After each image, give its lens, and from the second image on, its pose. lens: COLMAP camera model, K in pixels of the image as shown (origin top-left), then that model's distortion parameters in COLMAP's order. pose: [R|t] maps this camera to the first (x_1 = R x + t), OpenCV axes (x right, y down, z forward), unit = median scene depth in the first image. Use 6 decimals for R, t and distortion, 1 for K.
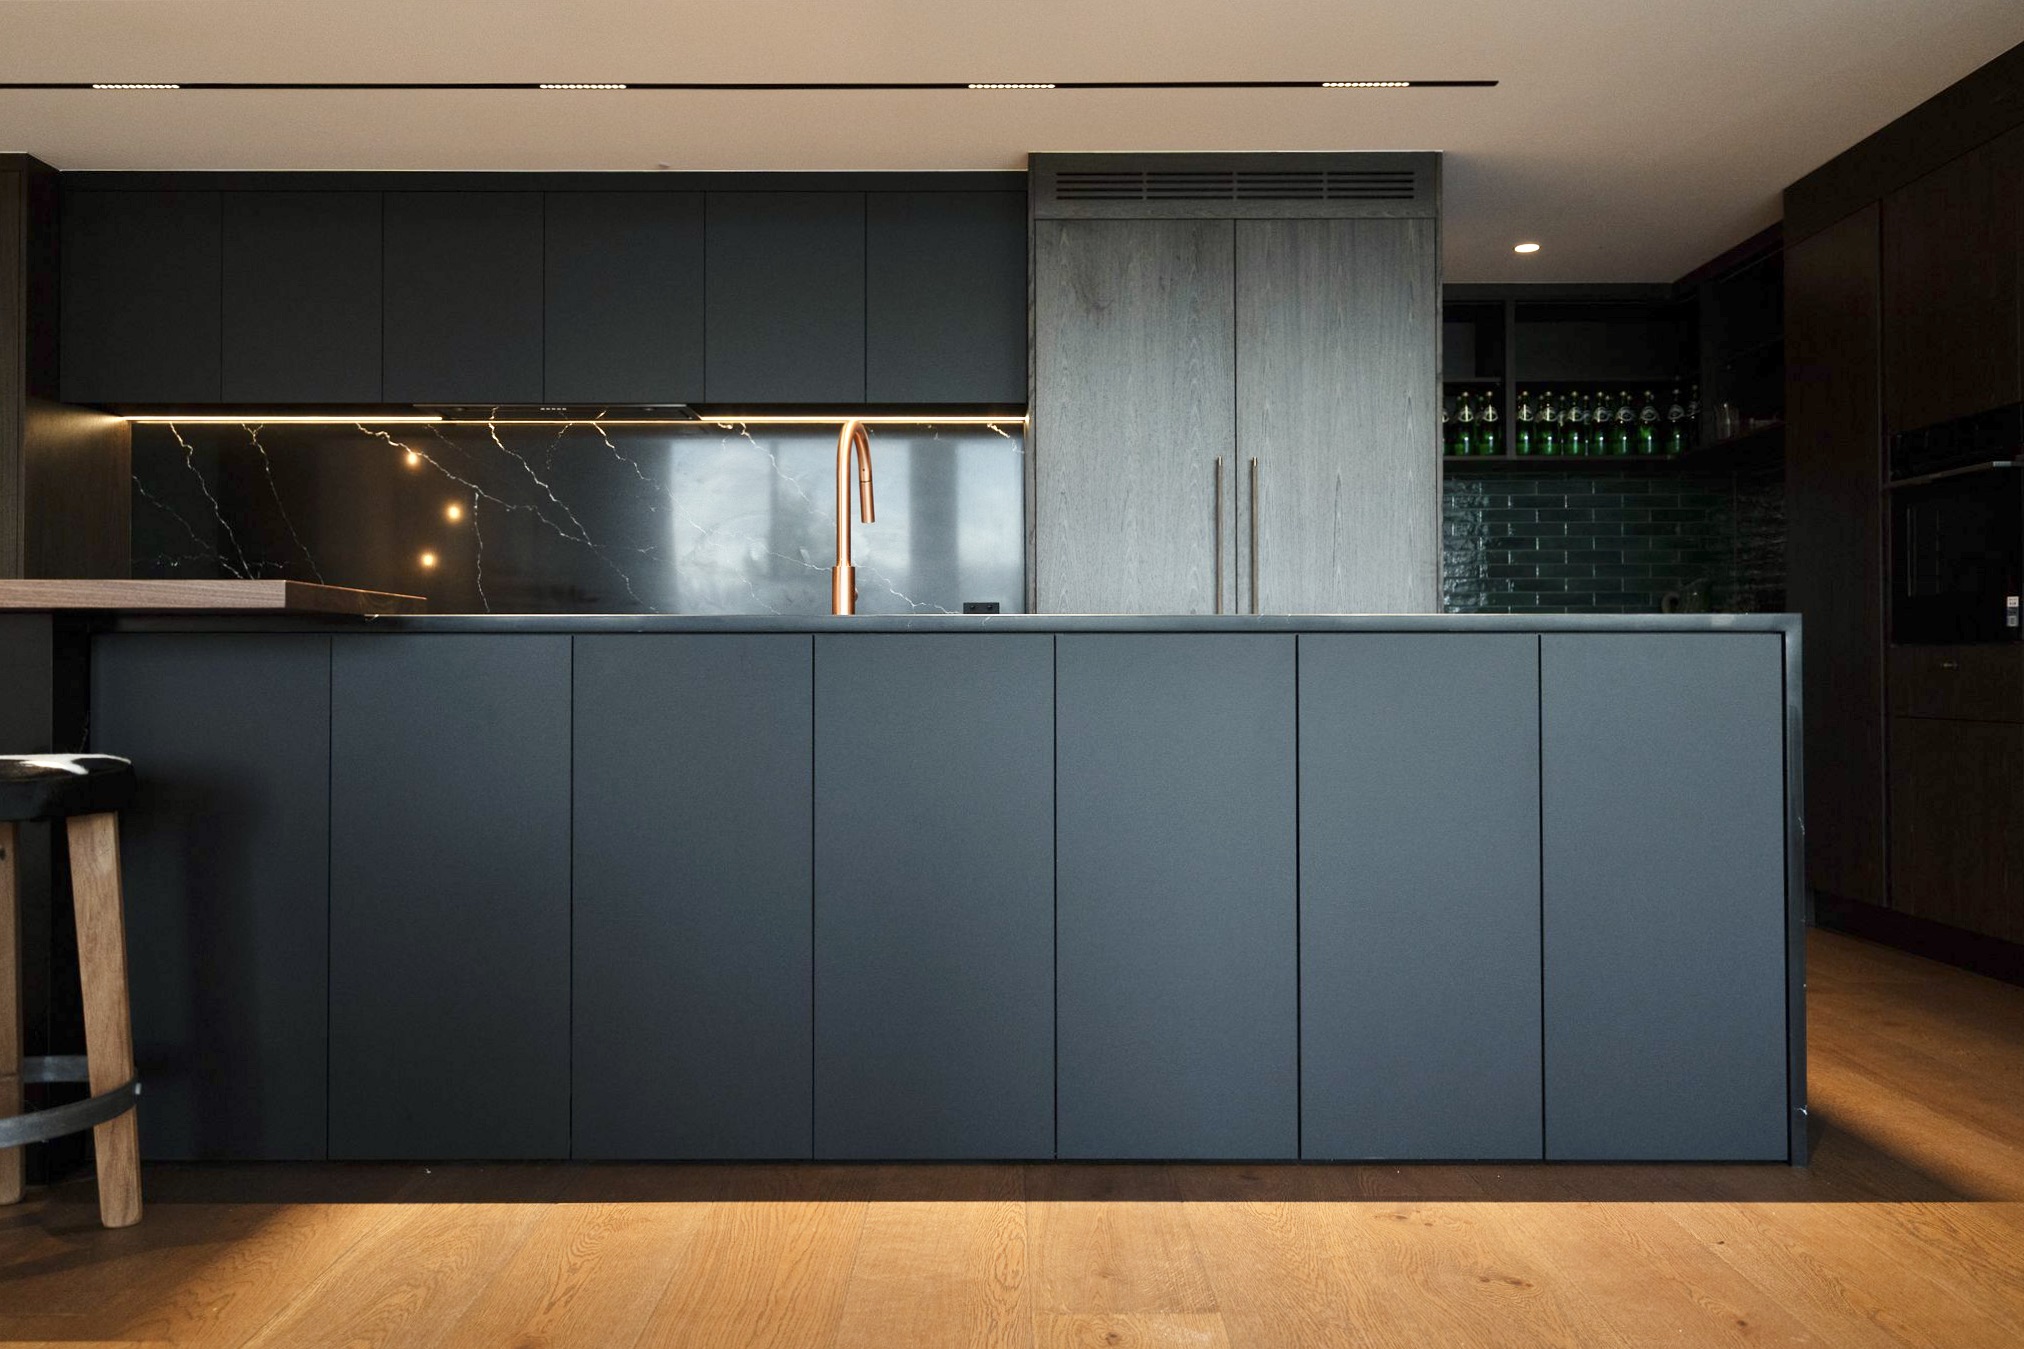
lens RADIAL K [[1636.6, 0, 1008.9], [0, 1636.6, 649.2], [0, 0, 1]] dist [0.012250, -0.011759]
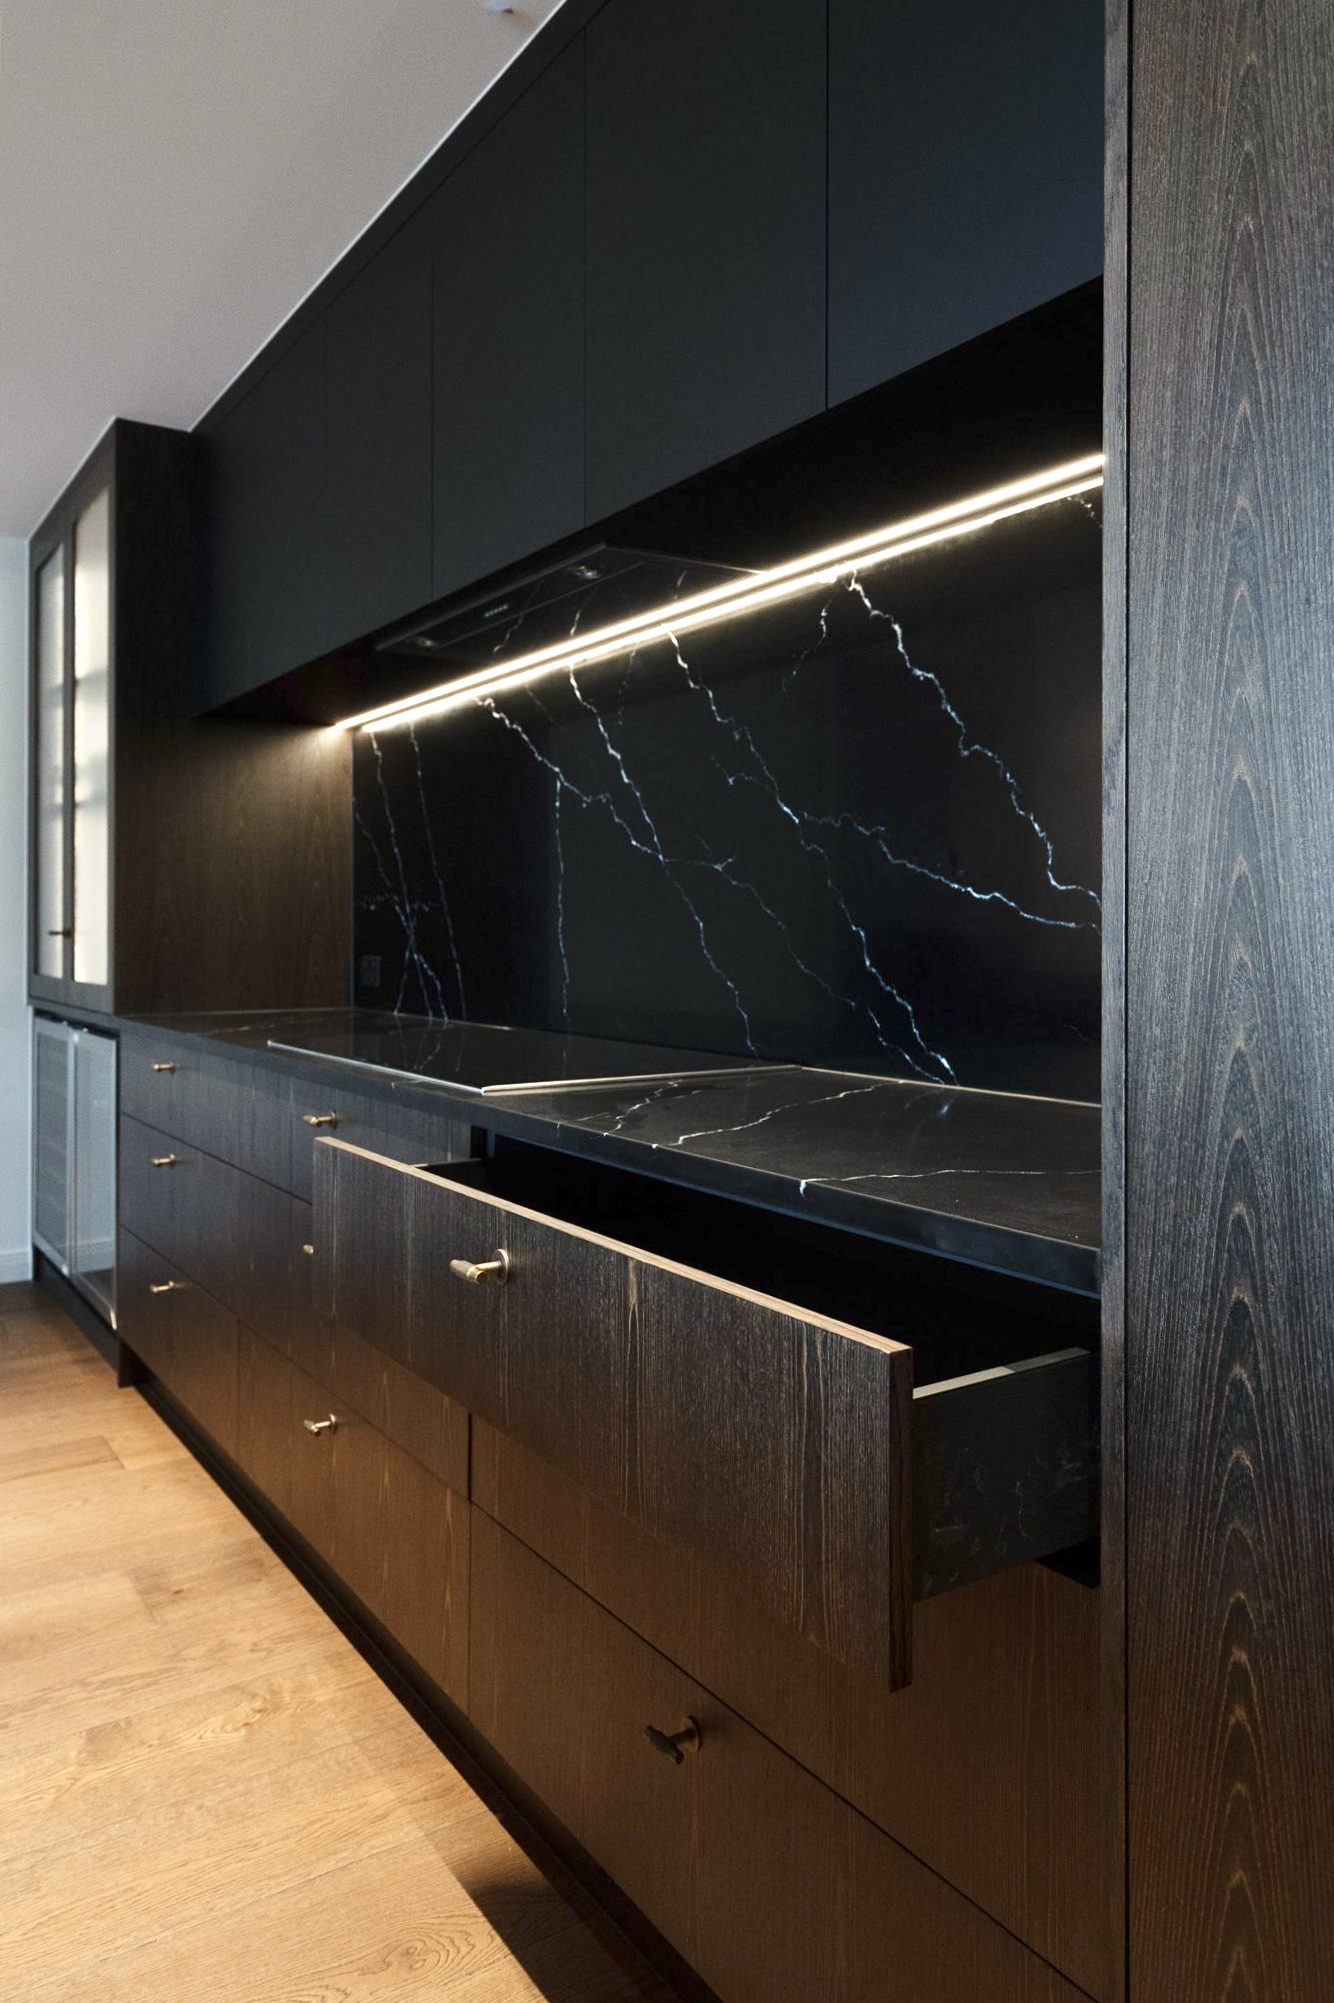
lens RADIAL K [[1401.9, 0, 685.8], [0, 1401.9, 919.2], [0, 0, 1]] dist [0.009397, 0.000203]
pose [[0.552263, -0.006326, -0.833646, 0.136685], [0.010094, 0.999949, -0.000902, -0.049516], [0.833609, -0.007917, 0.552299, 0.849429]]
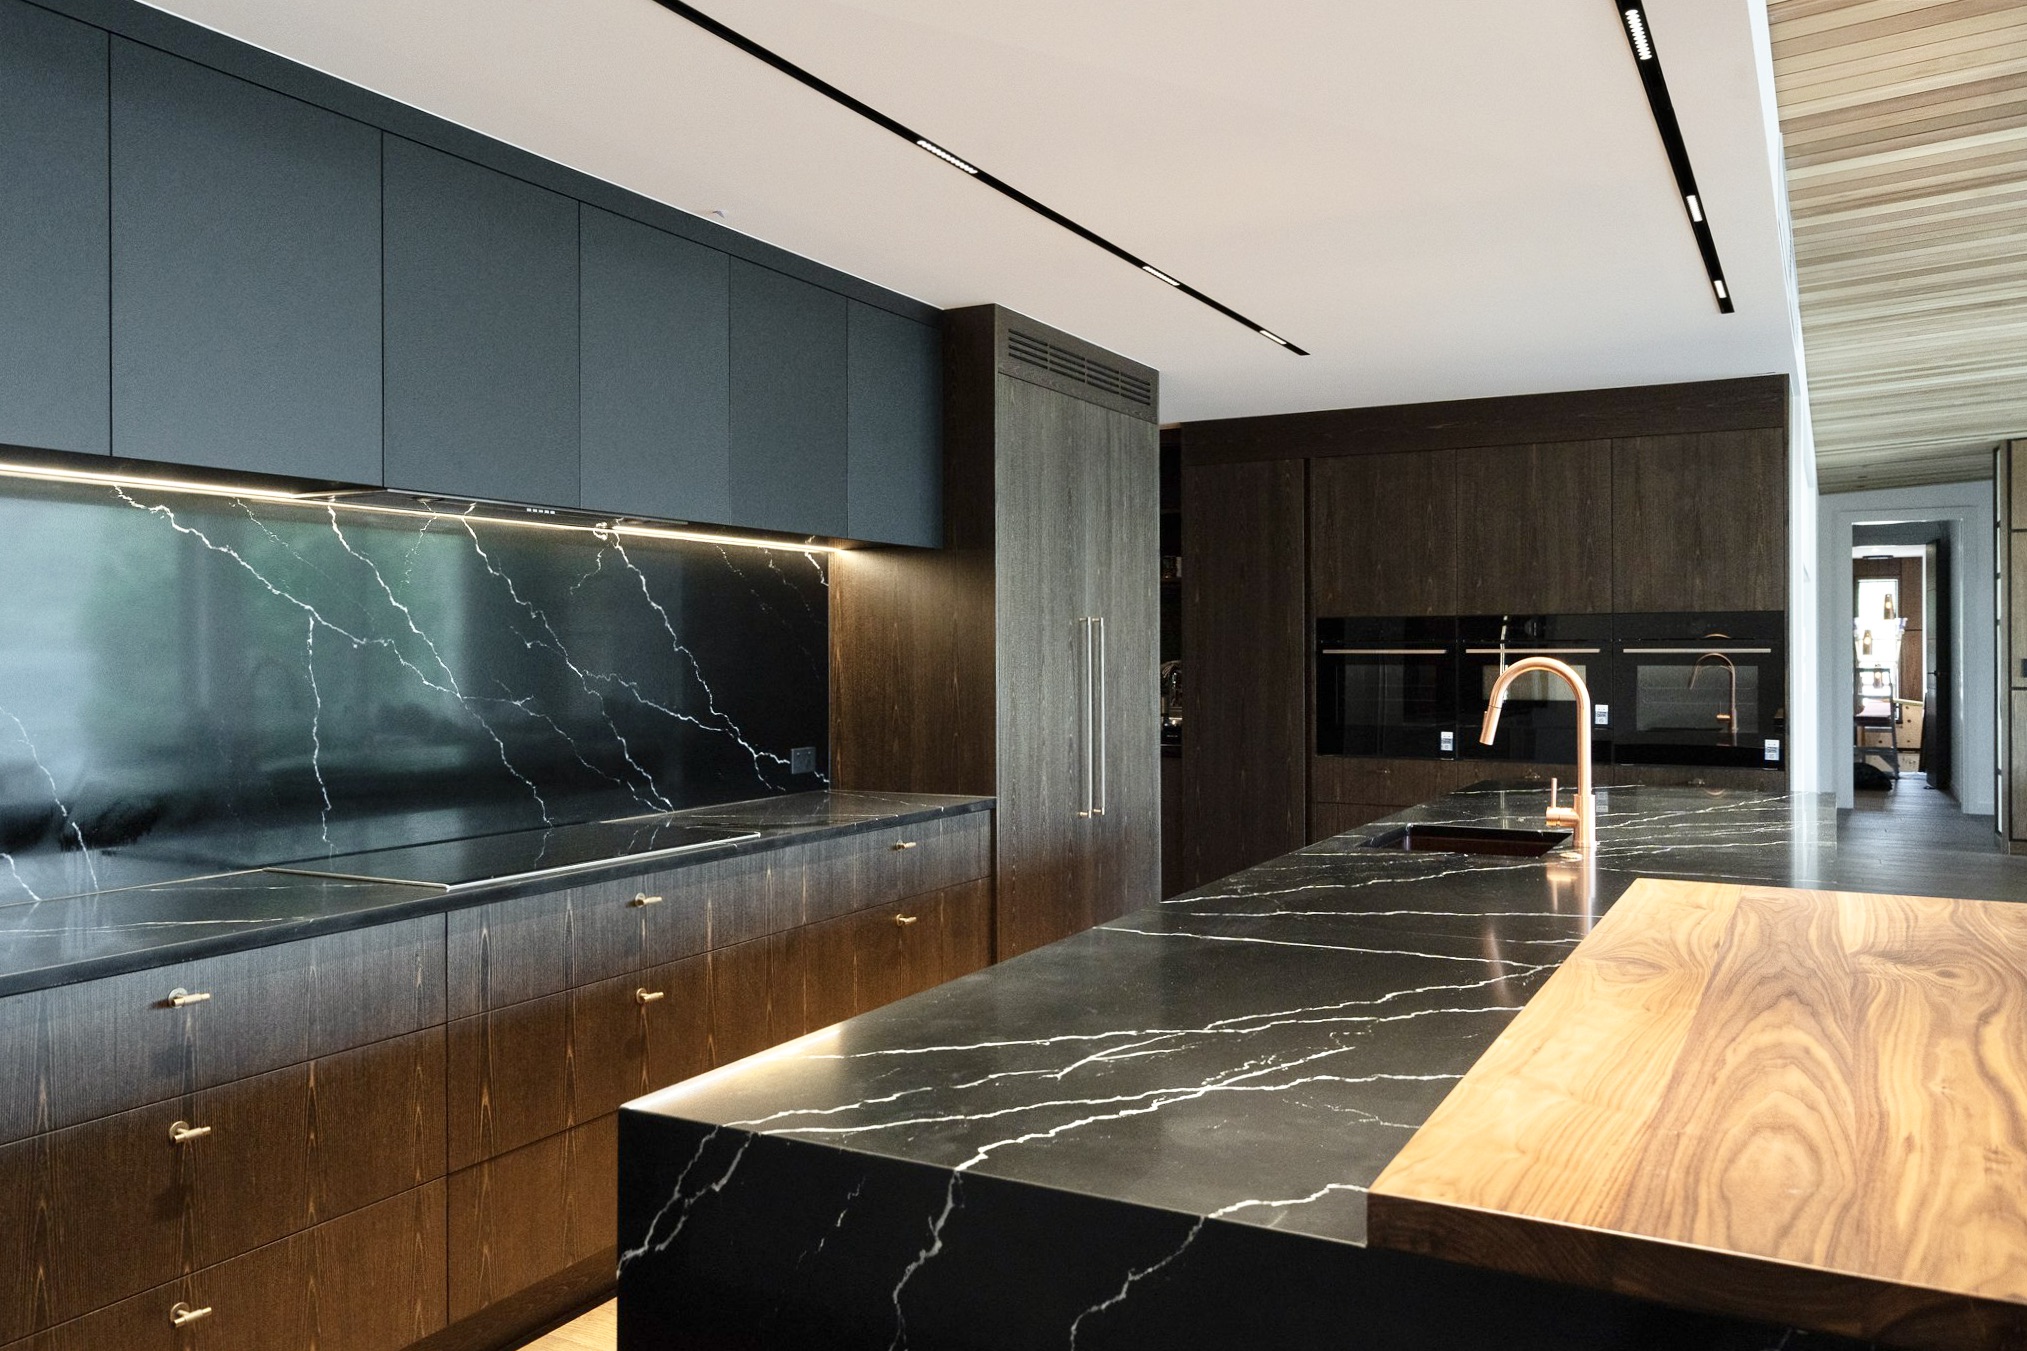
lens RADIAL K [[1505.7, 0, 1011.3], [0, 1505.7, 666.0], [0, 0, 1]] dist [0.005189, 0.008031]
pose [[0.477619, -0.009206, 0.878519, -0.781472], [-0.008551, 0.999849, 0.015127, -0.098631], [-0.878525, -0.014737, 0.477468, 0.556490]]
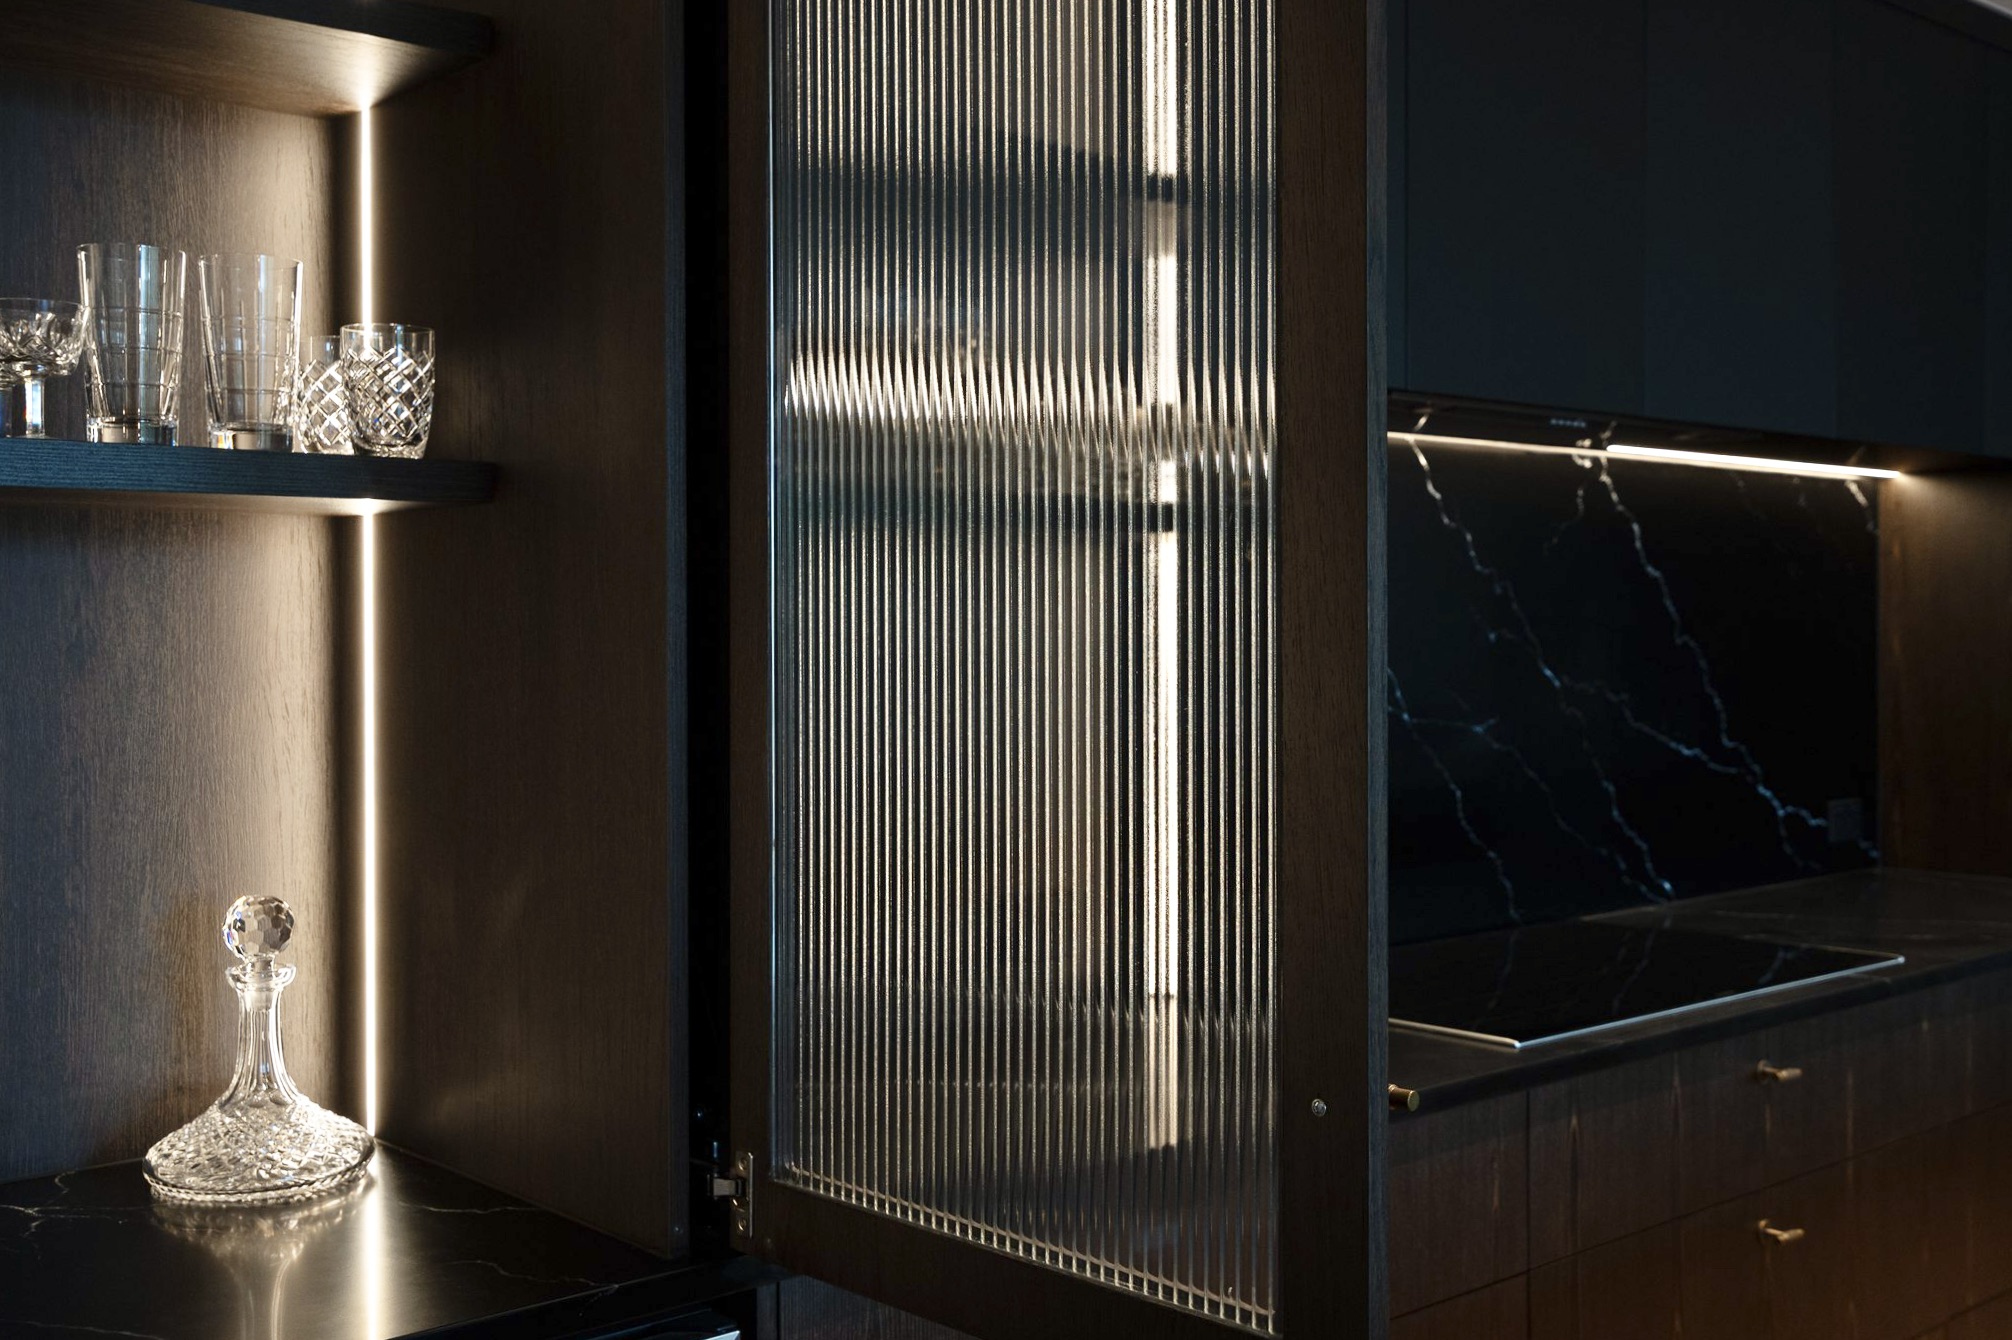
lens RADIAL K [[2105.3, 0, 973.4], [0, 2105.3, 629.0], [0, 0, 1]] dist [-0.001711, -0.012783]
pose [[0.757749, -0.003823, 0.652535, -0.792422], [-0.004943, 0.999921, 0.011599, -0.104950], [-0.652528, -0.012015, 0.757670, 0.729022]]
